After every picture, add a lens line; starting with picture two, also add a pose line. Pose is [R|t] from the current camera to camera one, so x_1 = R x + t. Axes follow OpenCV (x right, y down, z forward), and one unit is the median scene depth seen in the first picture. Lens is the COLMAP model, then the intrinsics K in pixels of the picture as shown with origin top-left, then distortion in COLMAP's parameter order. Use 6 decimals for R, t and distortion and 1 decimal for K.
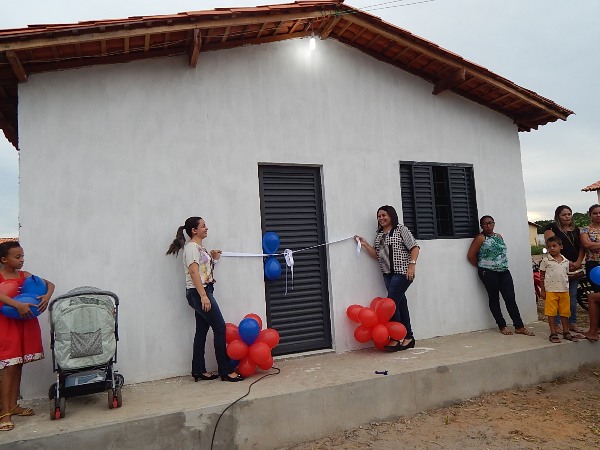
lens RADIAL K [[432.0, 0, 300.0], [0, 432.0, 225.0], [0, 0, 1]] dist [-0.006466, -0.005791]
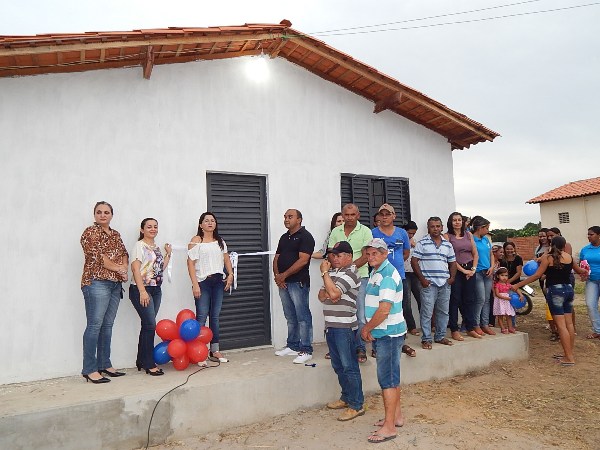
lens RADIAL K [[432.0, 0, 300.0], [0, 432.0, 225.0], [0, 0, 1]] dist [-0.006466, -0.005791]
pose [[0.996482, 0.029022, 0.078620, 0.056090], [-0.028588, 0.999569, -0.006643, -0.009003], [-0.078779, 0.004372, 0.996883, -0.091933]]
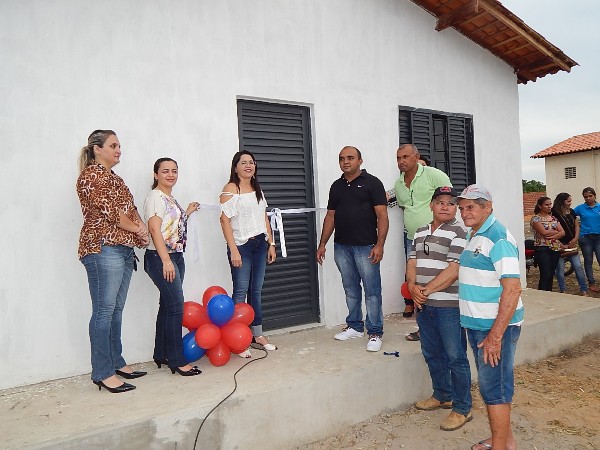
lens RADIAL K [[432.0, 0, 300.0], [0, 432.0, 225.0], [0, 0, 1]] dist [-0.006466, -0.005791]
pose [[0.991240, 0.014022, 0.131327, -0.087514], [-0.025563, 0.995914, 0.086617, 0.021909], [-0.129576, -0.089215, 0.987548, 0.190920]]
